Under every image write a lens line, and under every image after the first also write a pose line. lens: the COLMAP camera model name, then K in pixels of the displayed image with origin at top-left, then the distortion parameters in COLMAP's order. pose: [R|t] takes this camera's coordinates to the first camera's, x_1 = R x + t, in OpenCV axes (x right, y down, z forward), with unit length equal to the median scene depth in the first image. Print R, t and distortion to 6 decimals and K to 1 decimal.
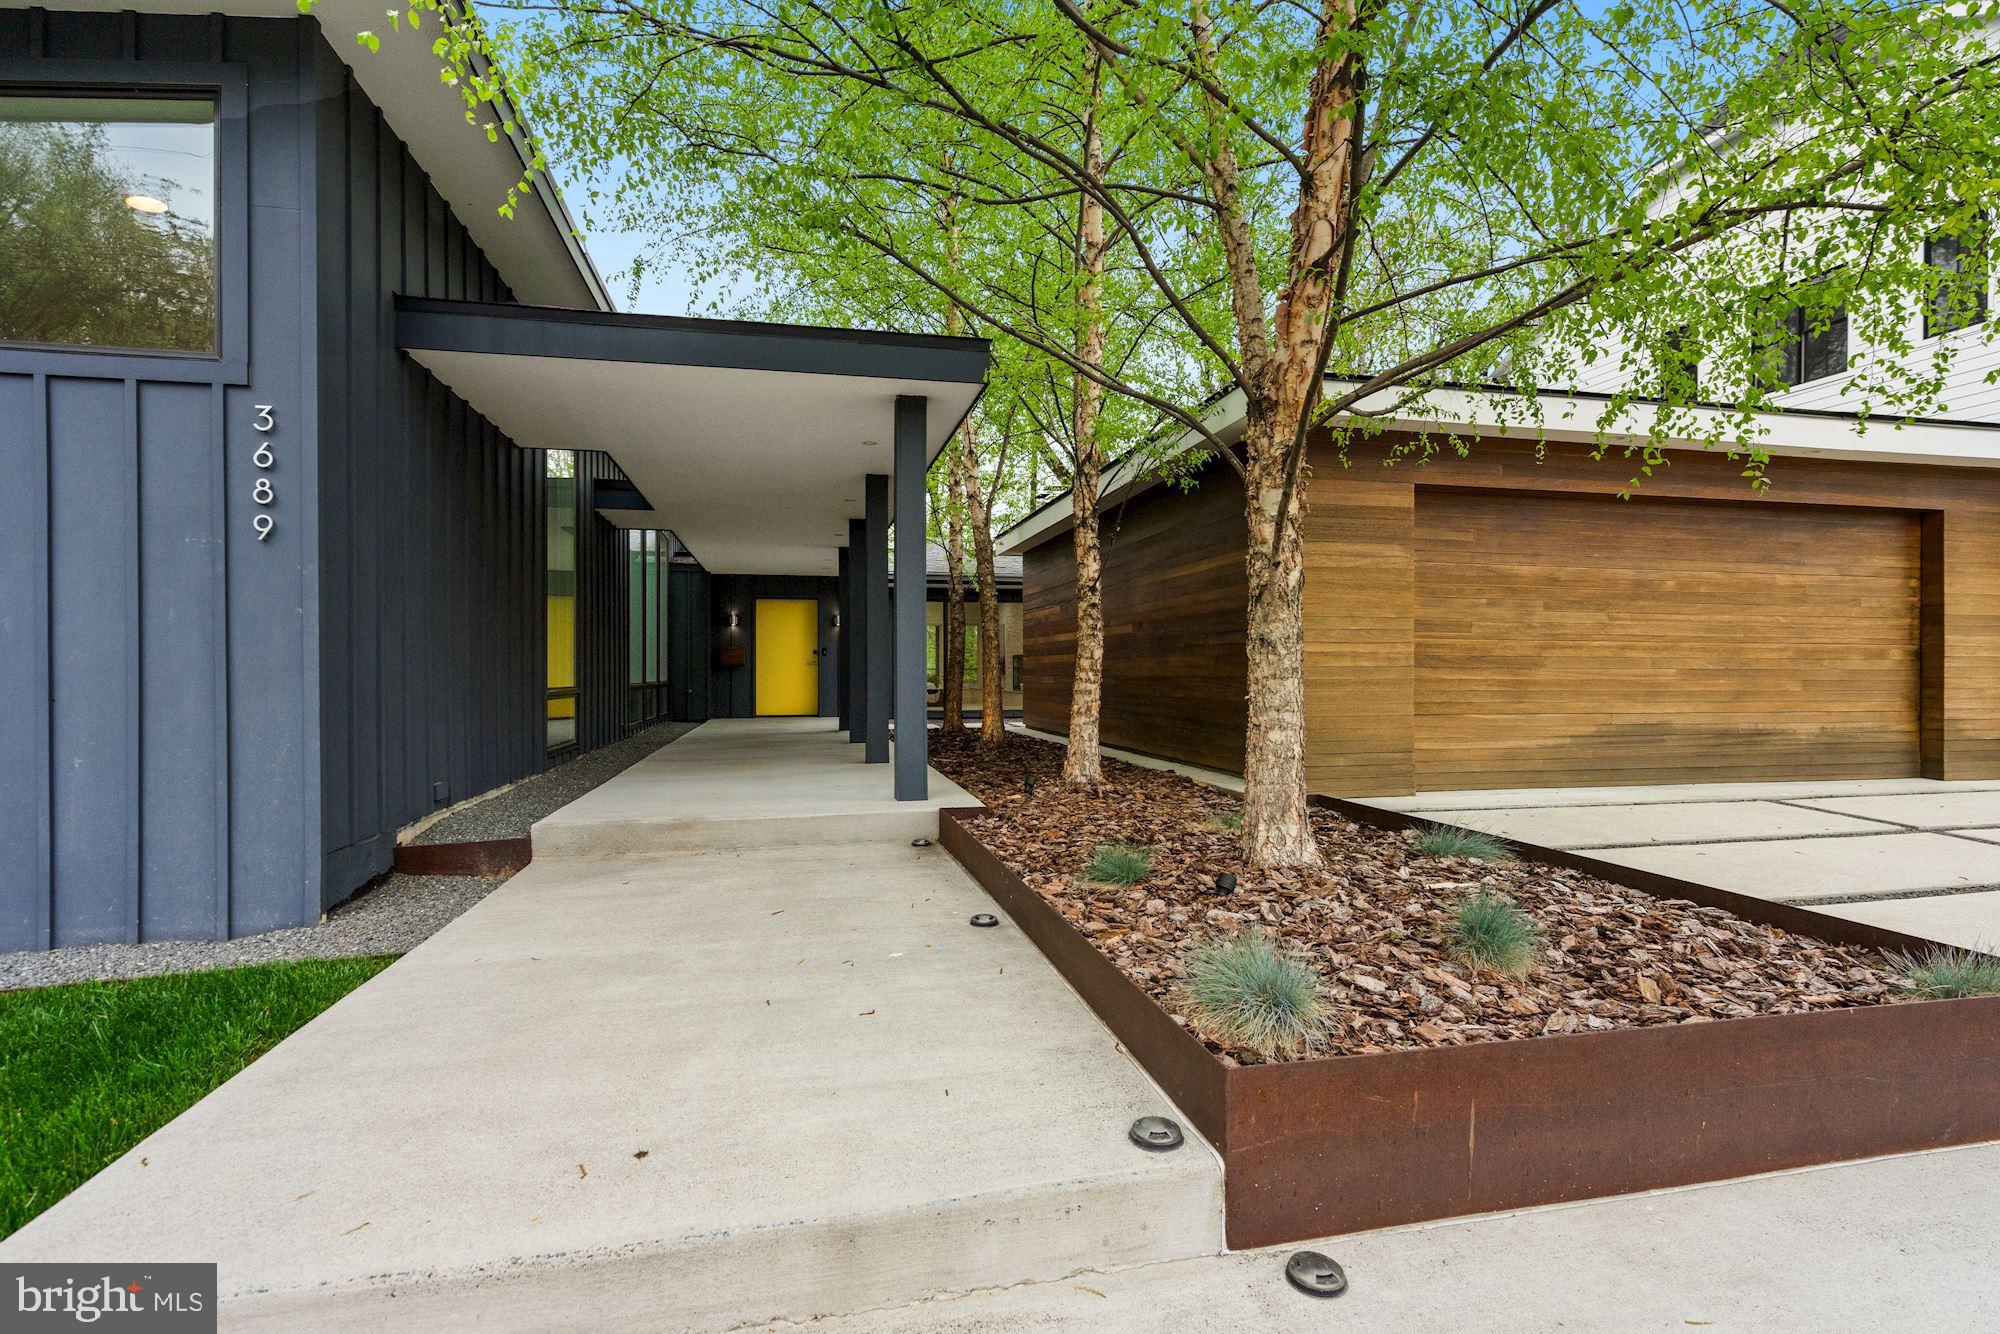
lens RADIAL K [[926.5, 0, 991.2], [0, 926.5, 674.0], [0, 0, 1]] dist [-0.002558, -0.000275]
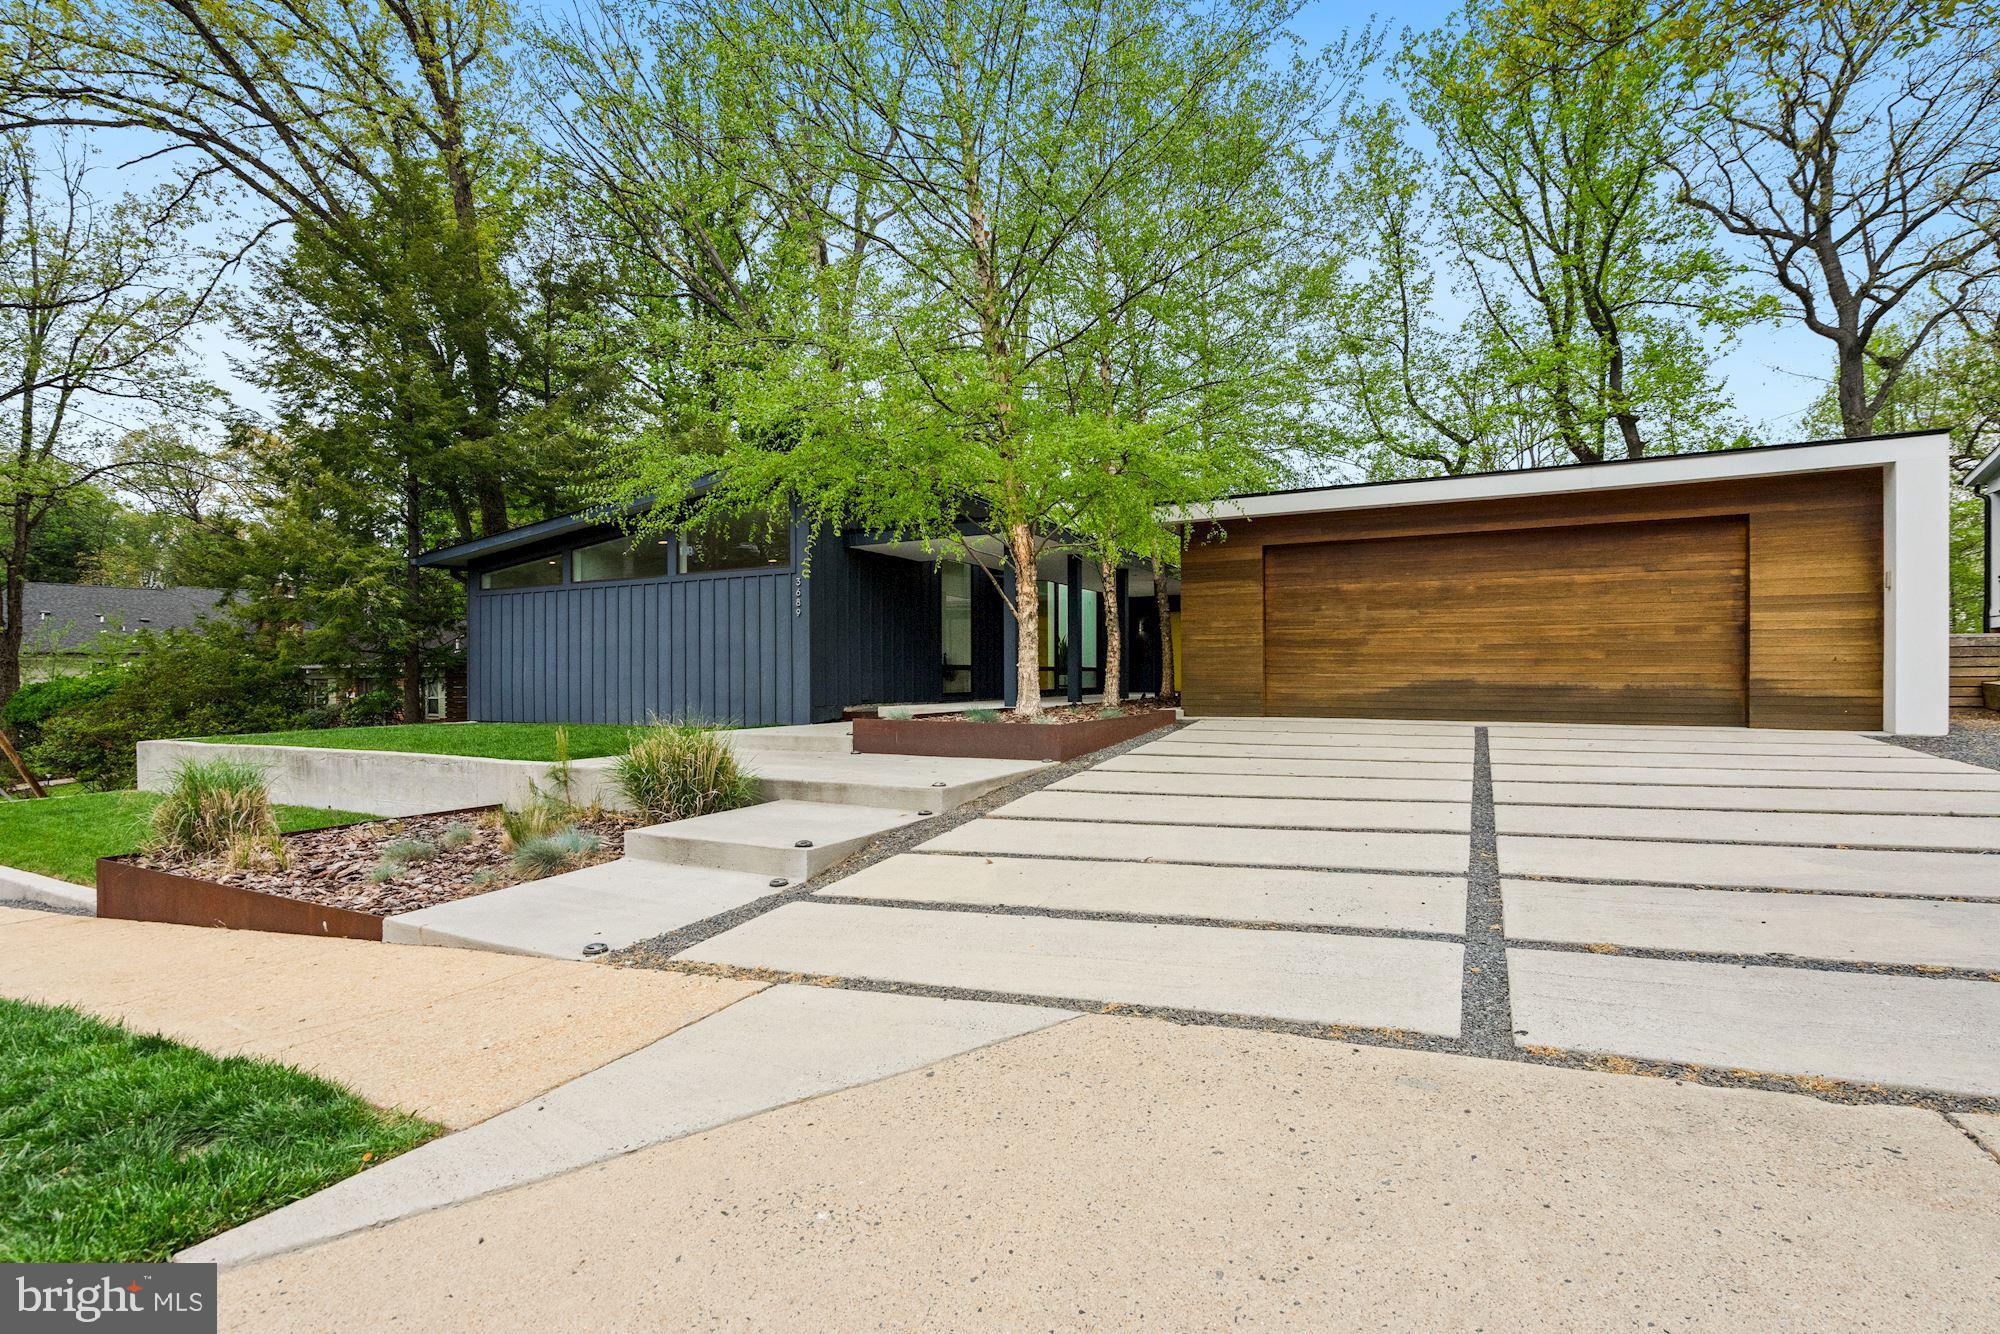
lens RADIAL K [[917.1, 0, 995.0], [0, 917.1, 673.4], [0, 0, 1]] dist [-0.000464, -0.000218]
pose [[0.771505, -0.004057, -0.636210, 1.063305], [-0.000899, 0.999972, -0.007467, 0.052570], [0.636222, 0.006333, 0.771480, -0.638436]]
